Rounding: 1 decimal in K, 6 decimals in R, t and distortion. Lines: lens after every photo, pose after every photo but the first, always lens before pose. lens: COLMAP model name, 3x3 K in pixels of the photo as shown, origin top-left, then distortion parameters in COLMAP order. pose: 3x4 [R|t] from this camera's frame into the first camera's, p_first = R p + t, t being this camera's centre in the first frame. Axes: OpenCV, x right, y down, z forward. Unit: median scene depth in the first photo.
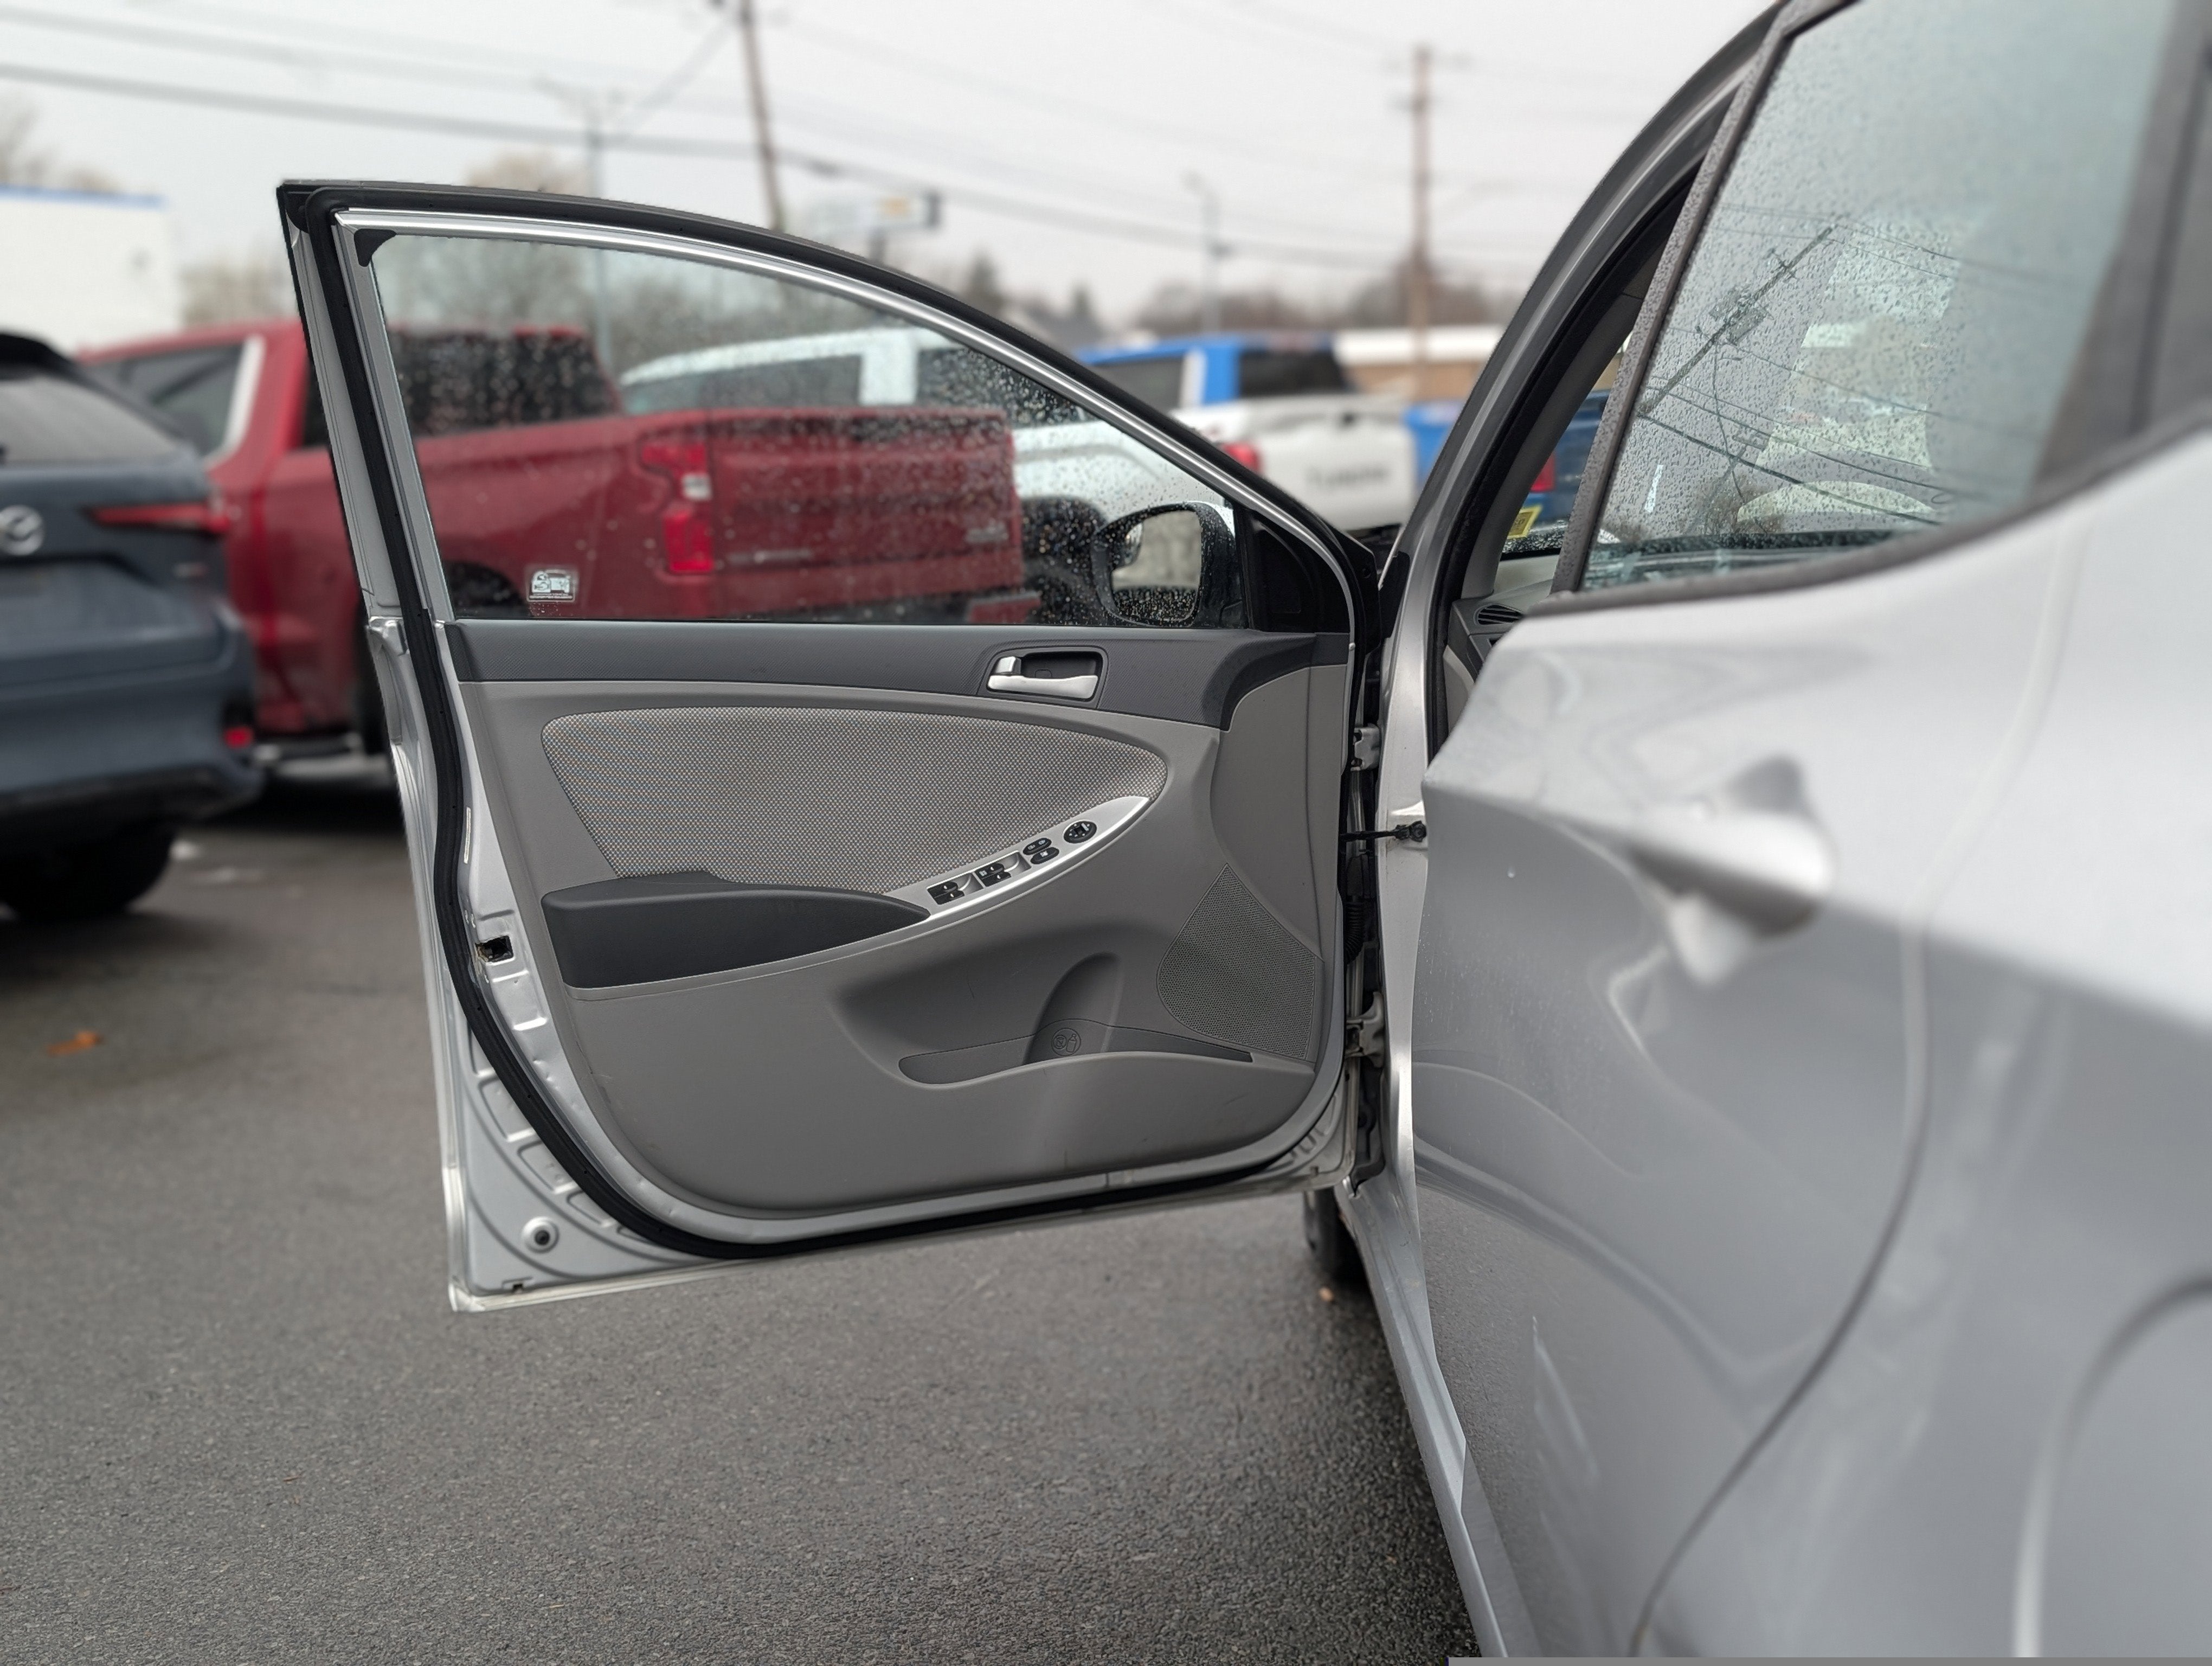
lens RADIAL K [[2613.3, 0, 1107.4], [0, 2613.3, 829.6], [0, 0, 1]] dist [0.022895, 0.027955]
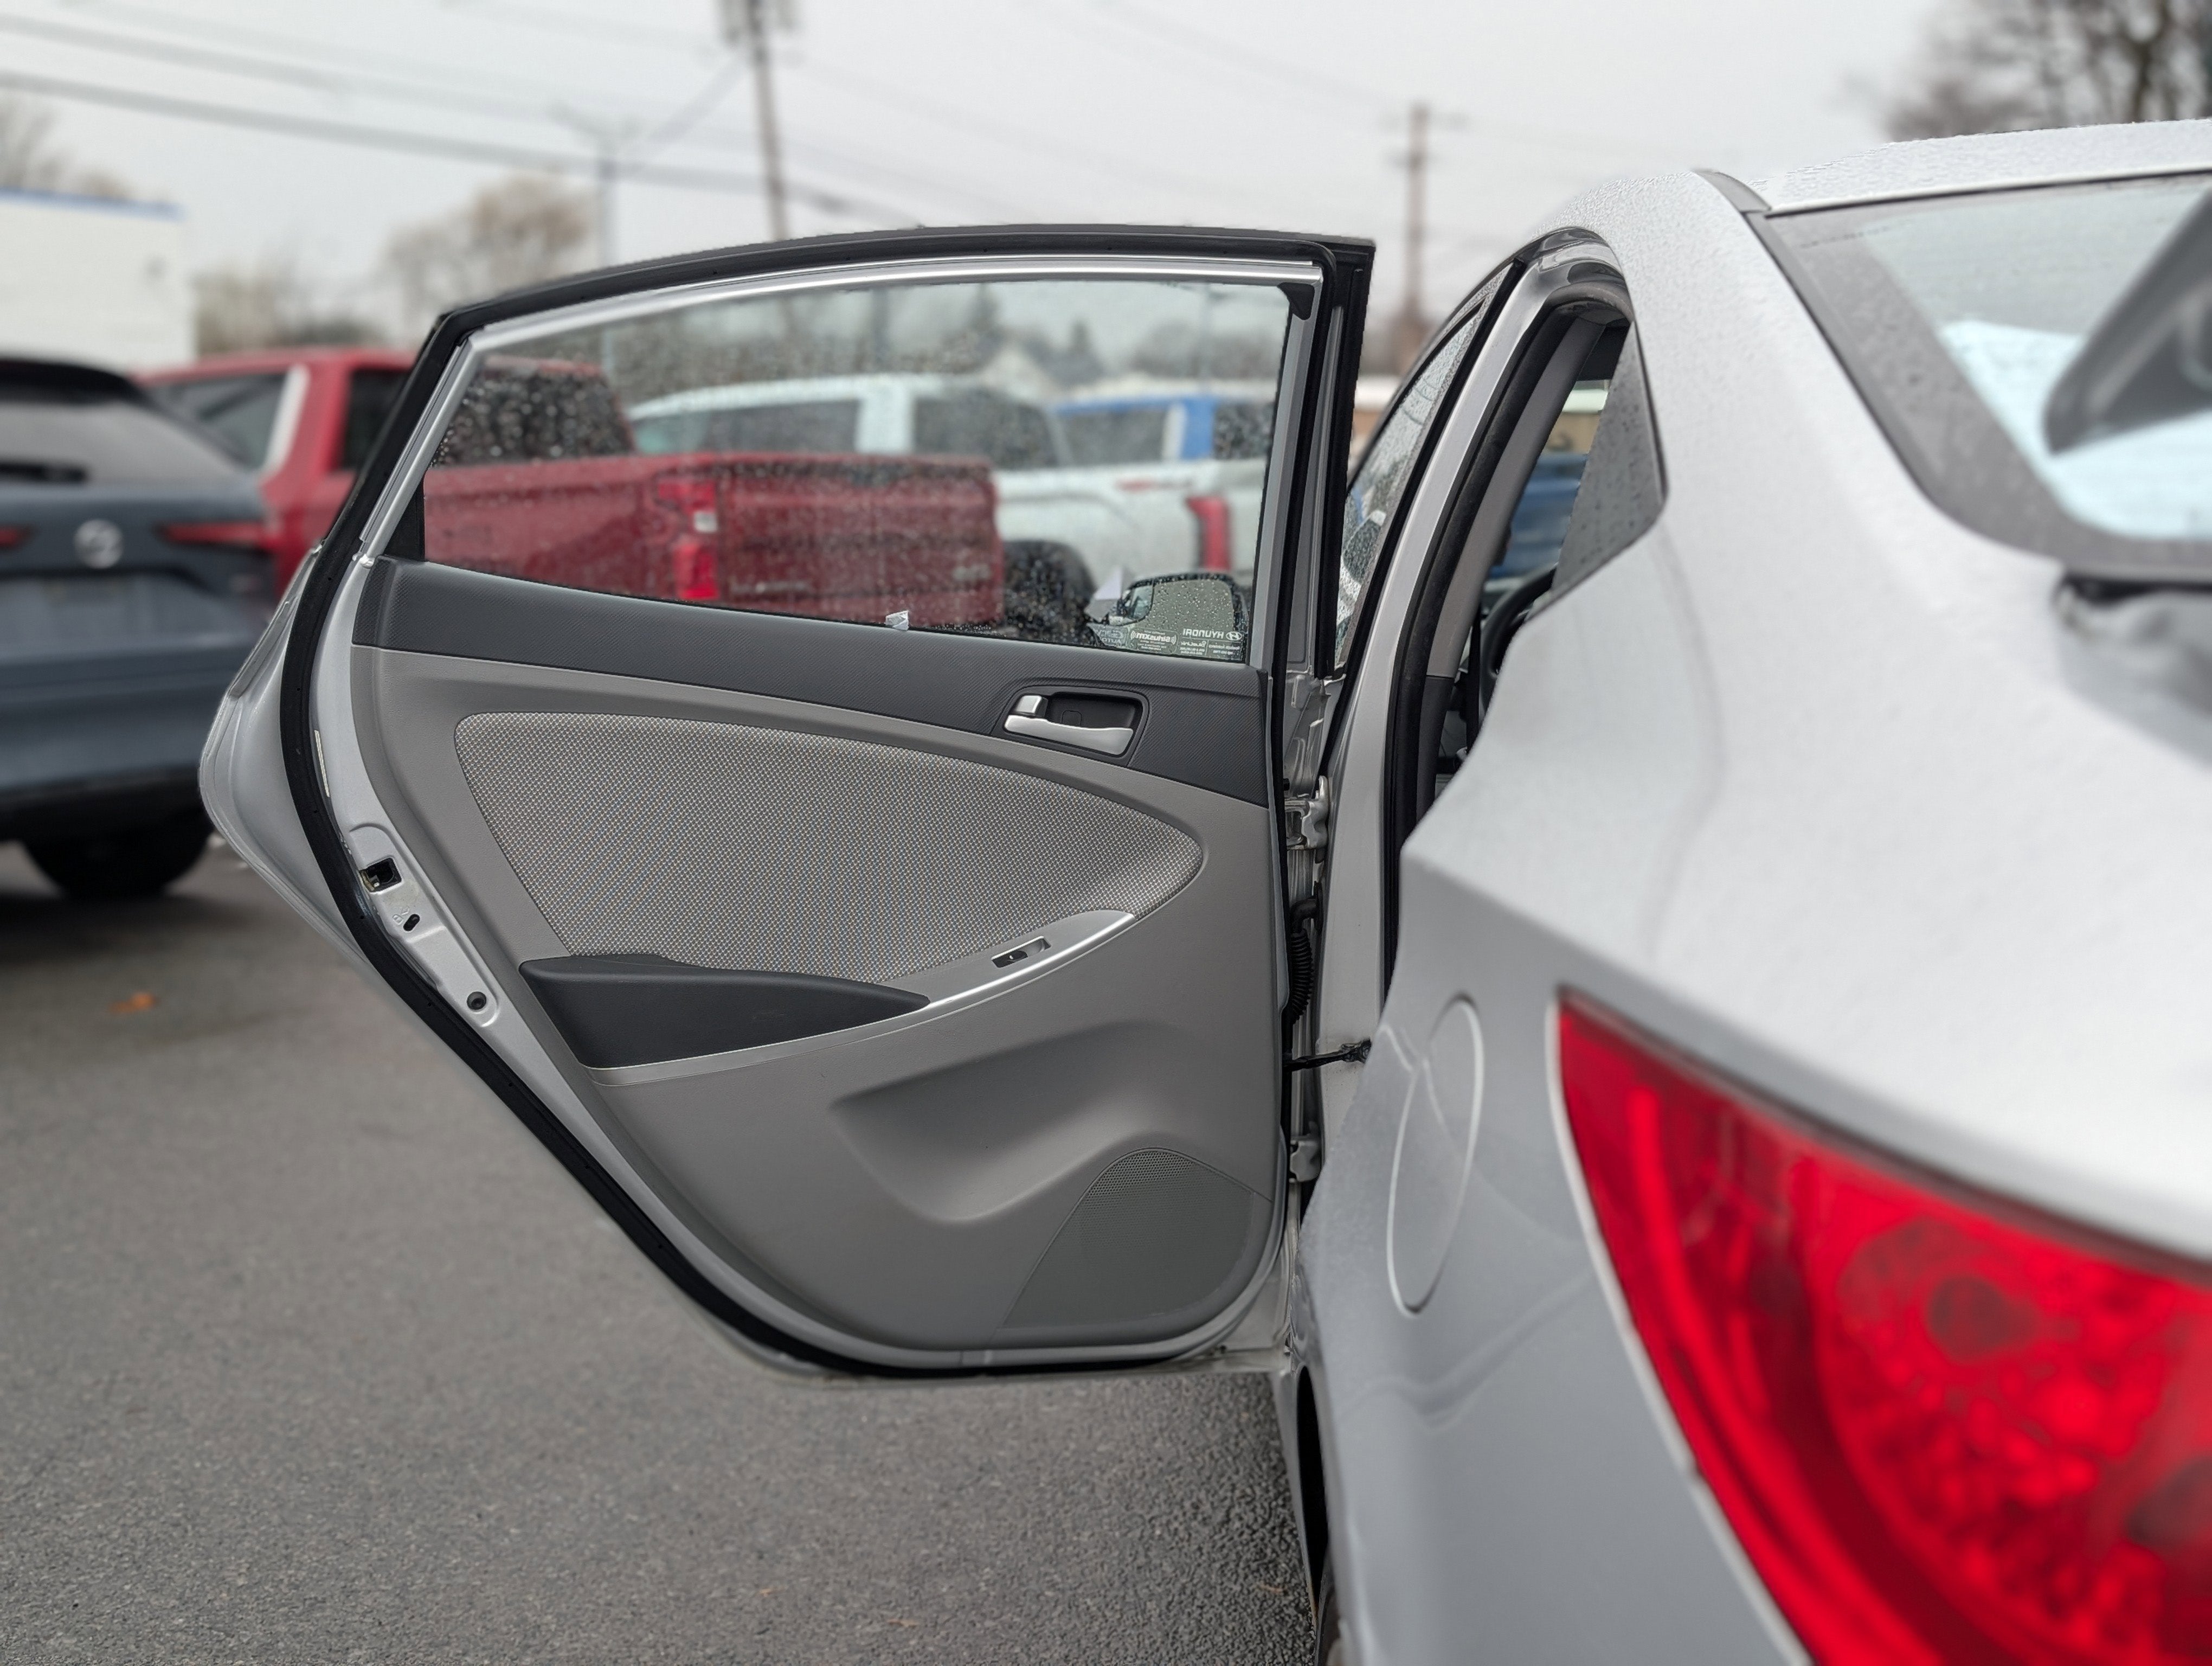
lens RADIAL K [[2627.3, 0, 1111.0], [0, 2627.3, 747.1], [0, 0, 1]] dist [0.020211, 0.010142]
pose [[0.999362, 0.035015, 0.007059, 0.008718], [-0.034670, 0.998423, -0.044152, 0.005791], [-0.008594, 0.043879, 0.999000, -0.102486]]
